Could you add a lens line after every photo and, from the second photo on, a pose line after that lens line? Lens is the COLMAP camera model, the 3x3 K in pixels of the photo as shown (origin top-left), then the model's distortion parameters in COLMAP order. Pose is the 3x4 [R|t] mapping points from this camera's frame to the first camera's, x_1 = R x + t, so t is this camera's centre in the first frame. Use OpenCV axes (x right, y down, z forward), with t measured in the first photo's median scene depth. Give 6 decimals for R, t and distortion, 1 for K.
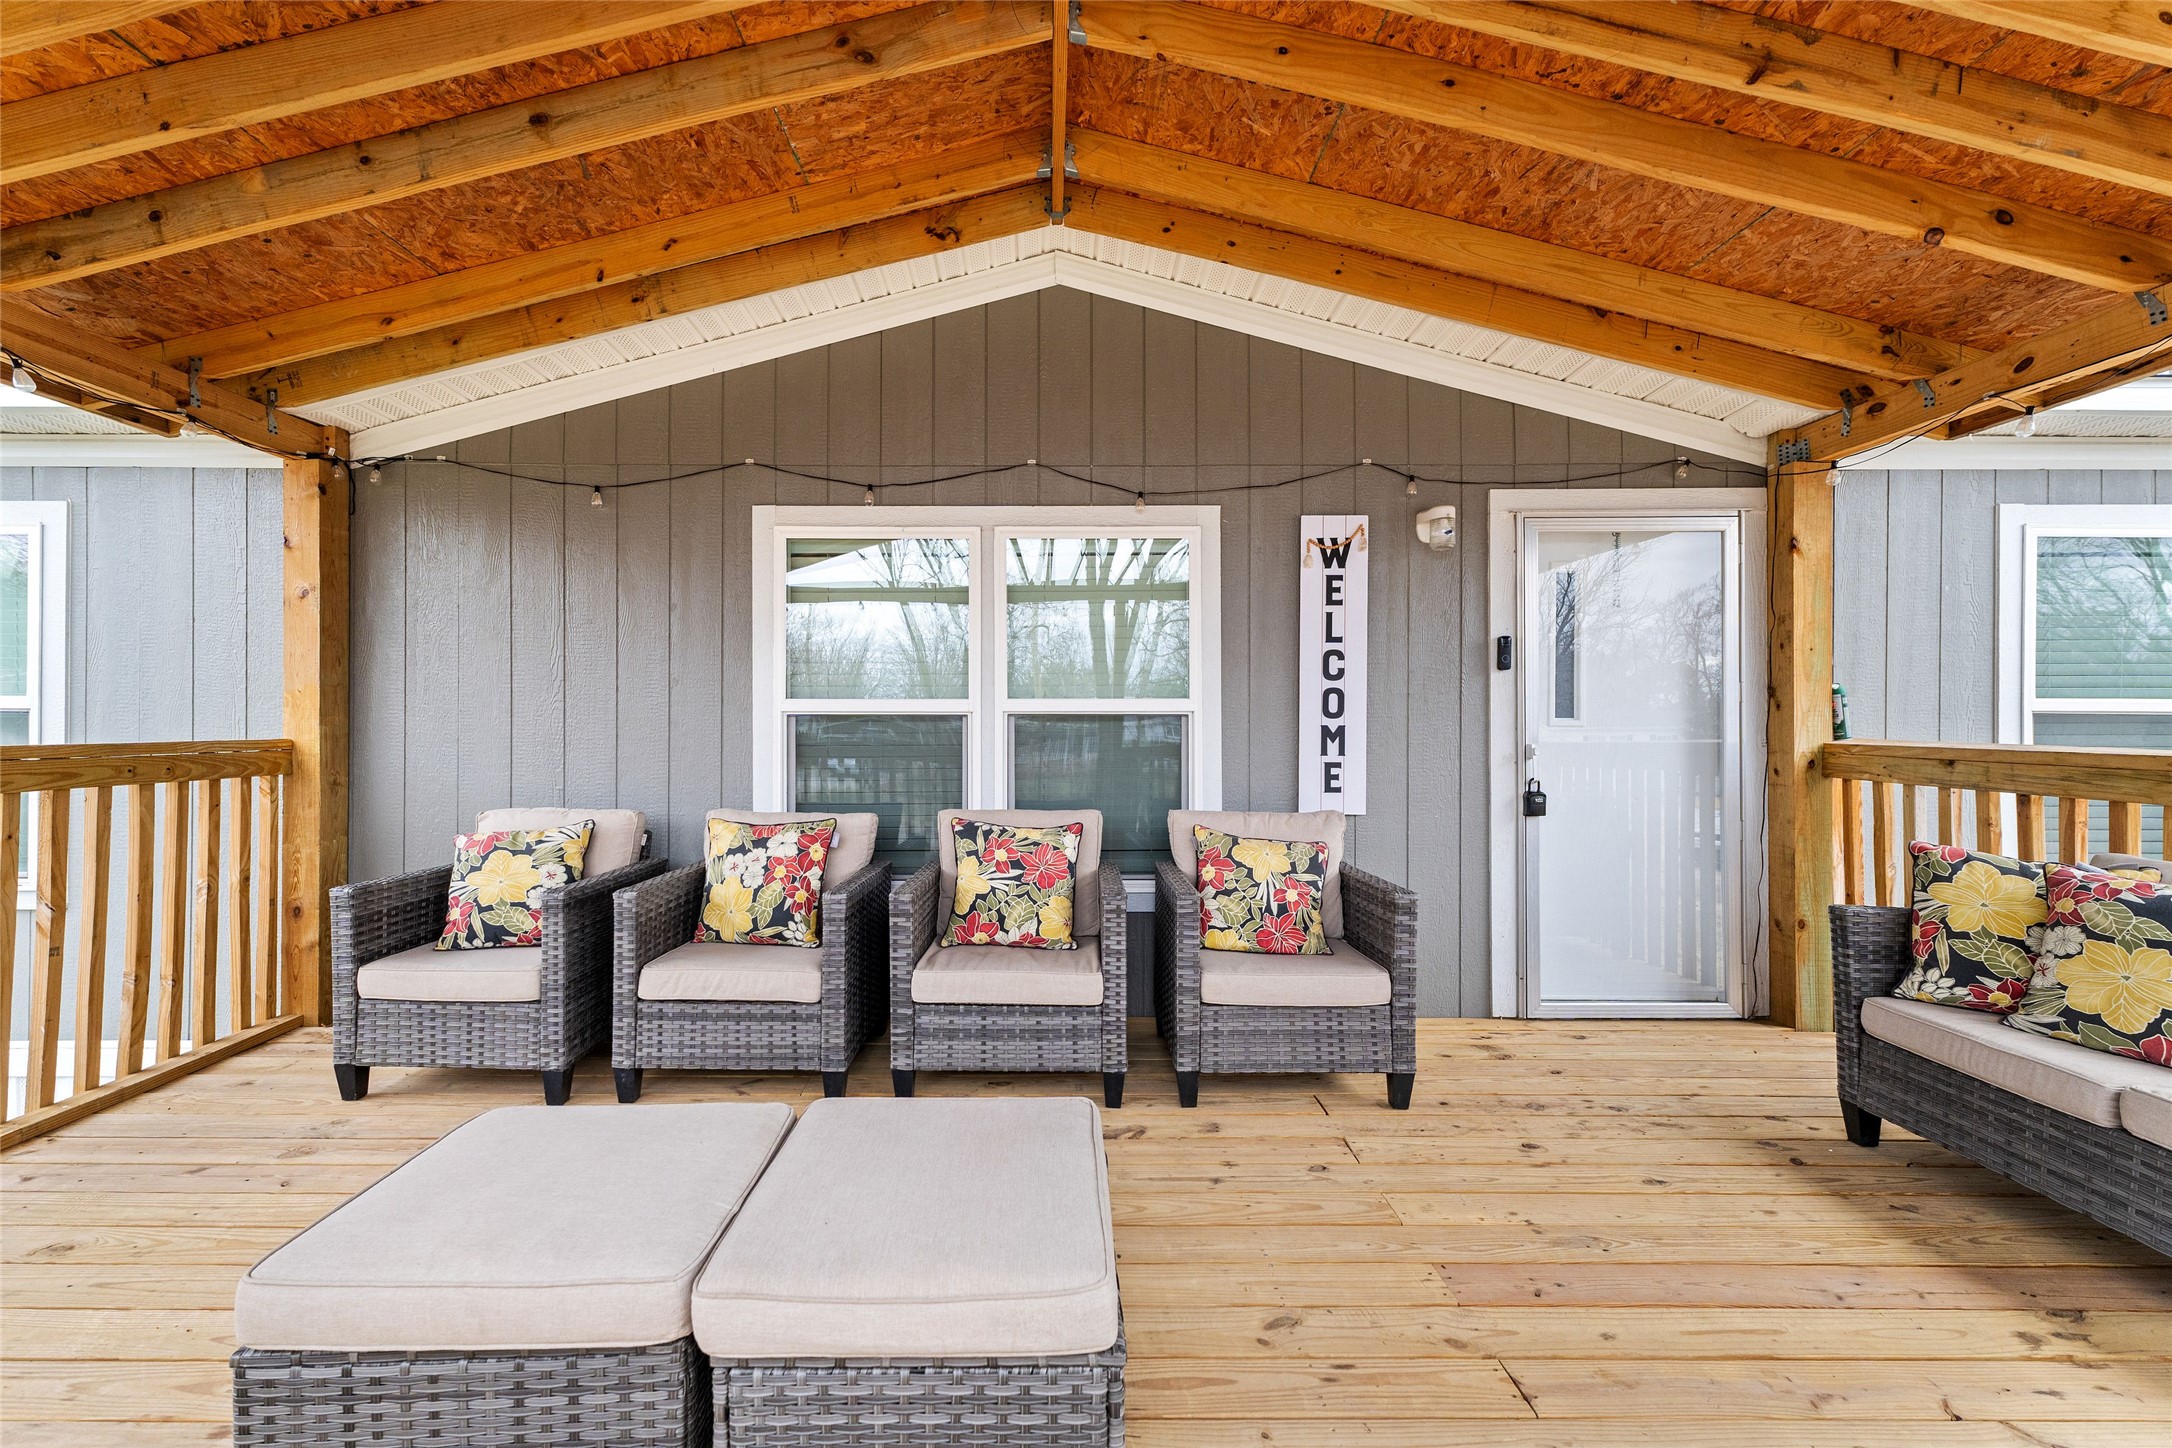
lens RADIAL K [[953.4, 0, 1087.9], [0, 953.4, 724.3], [0, 0, 1]] dist [0.003381, 0.001409]
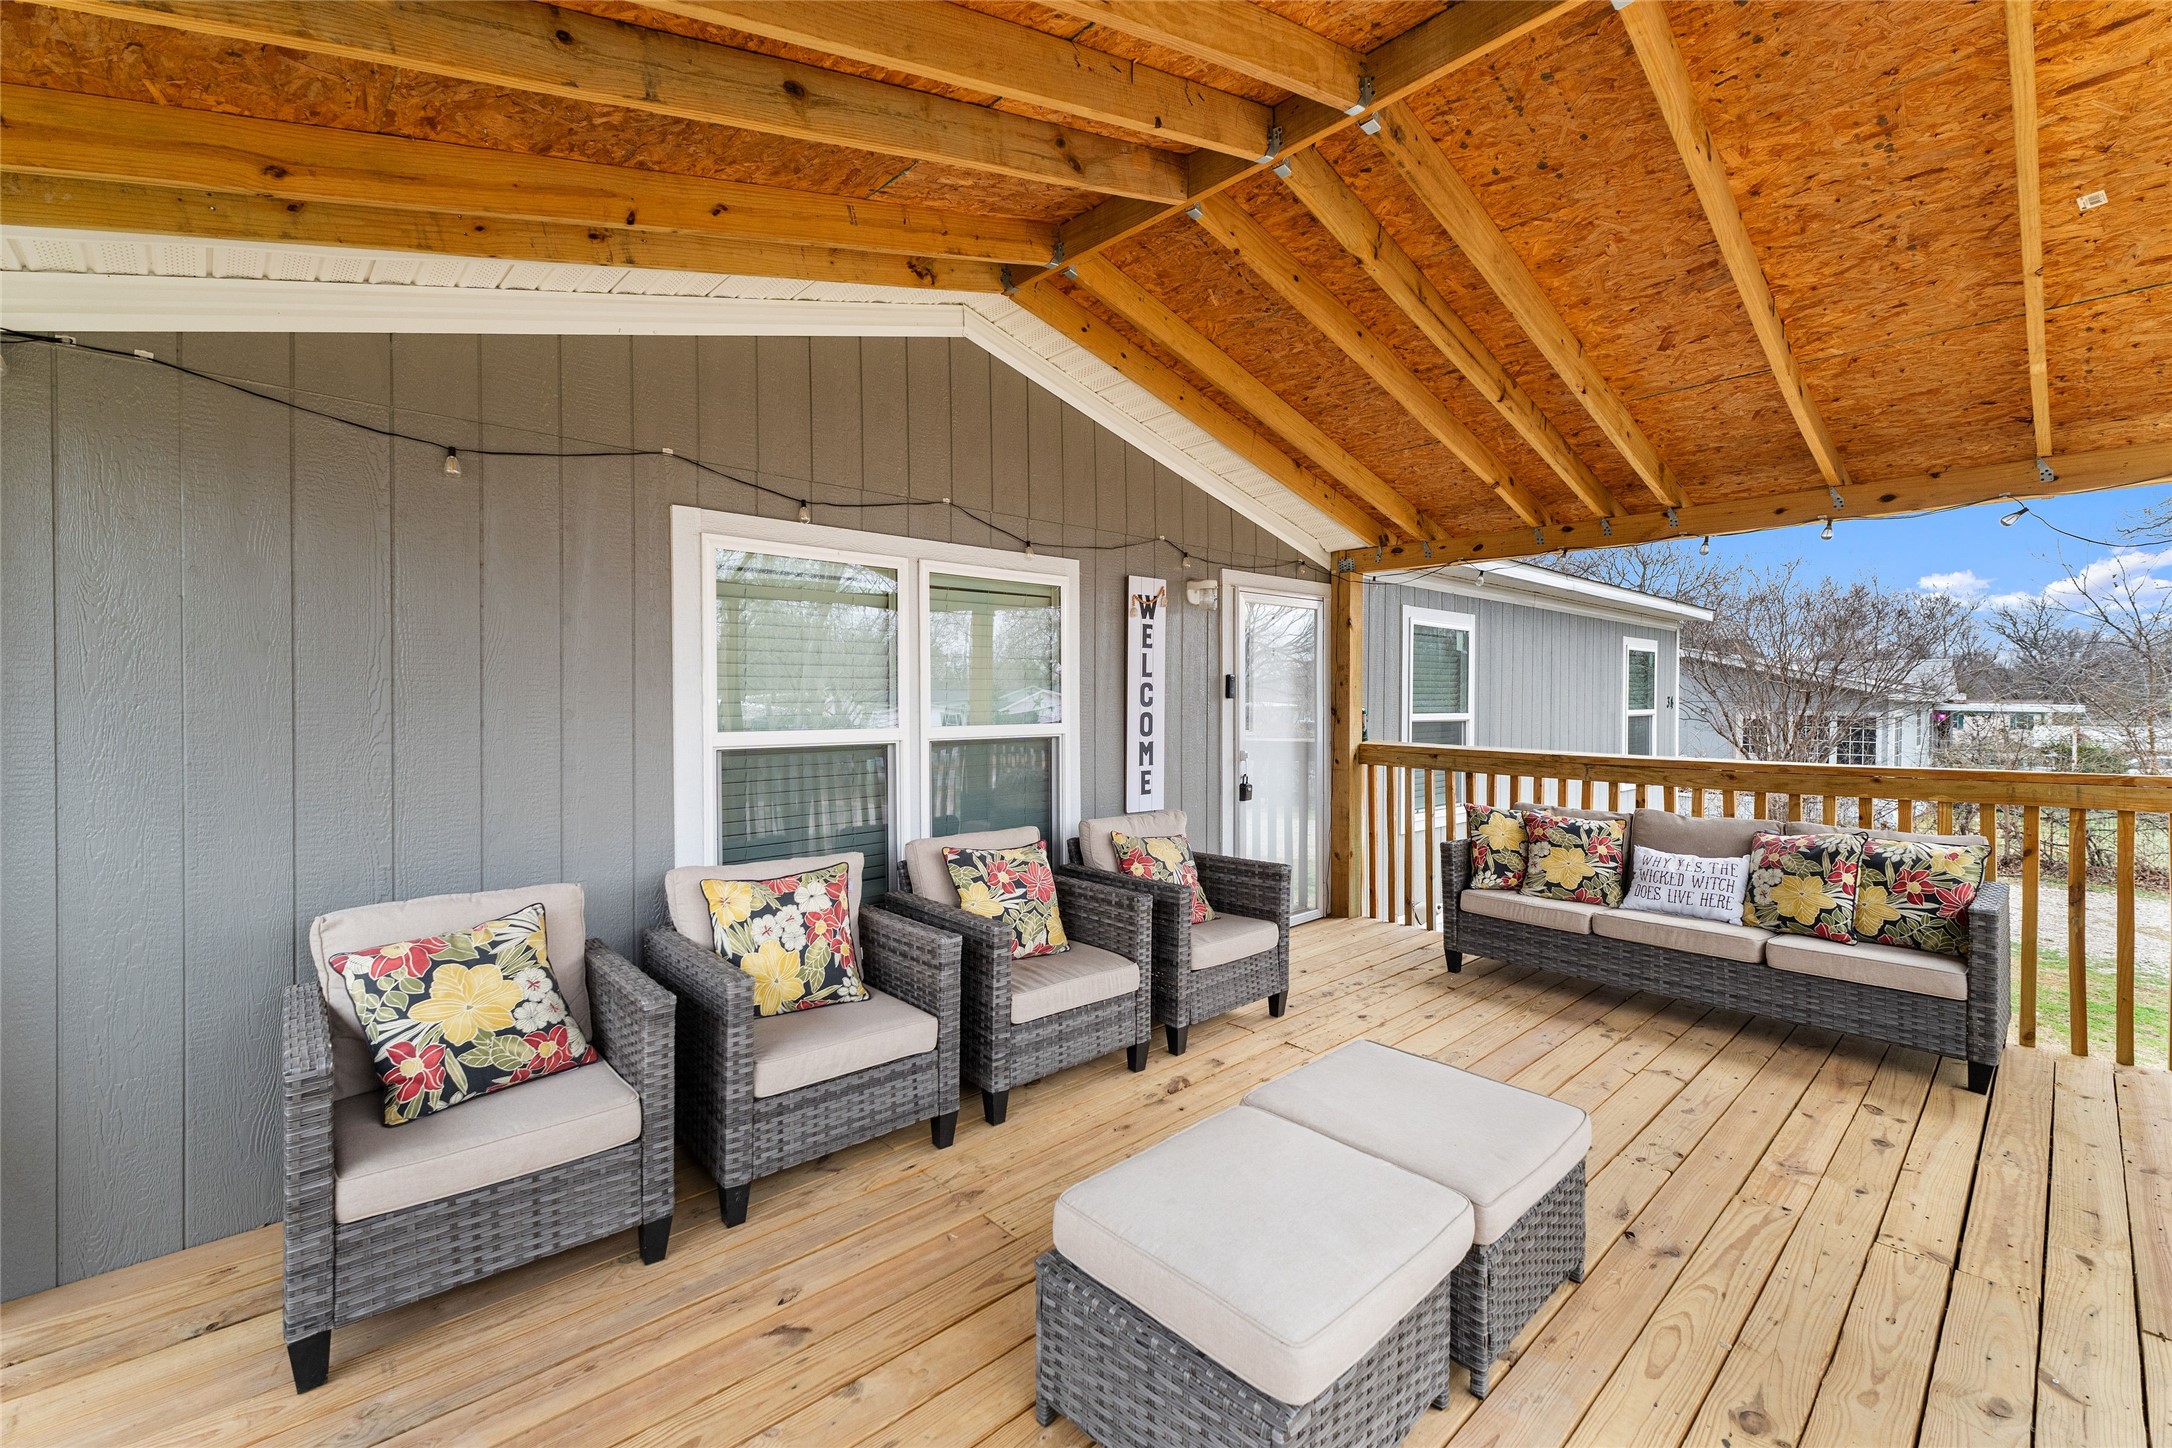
lens RADIAL K [[937.4, 0, 1091.0], [0, 937.4, 698.2], [0, 0, 1]] dist [0.003272, -0.000078]
pose [[0.721522, -0.001699, 0.692389, -0.763942], [-0.005549, 0.999951, 0.008237, -0.076783], [-0.692369, -0.009785, 0.721477, 0.163794]]
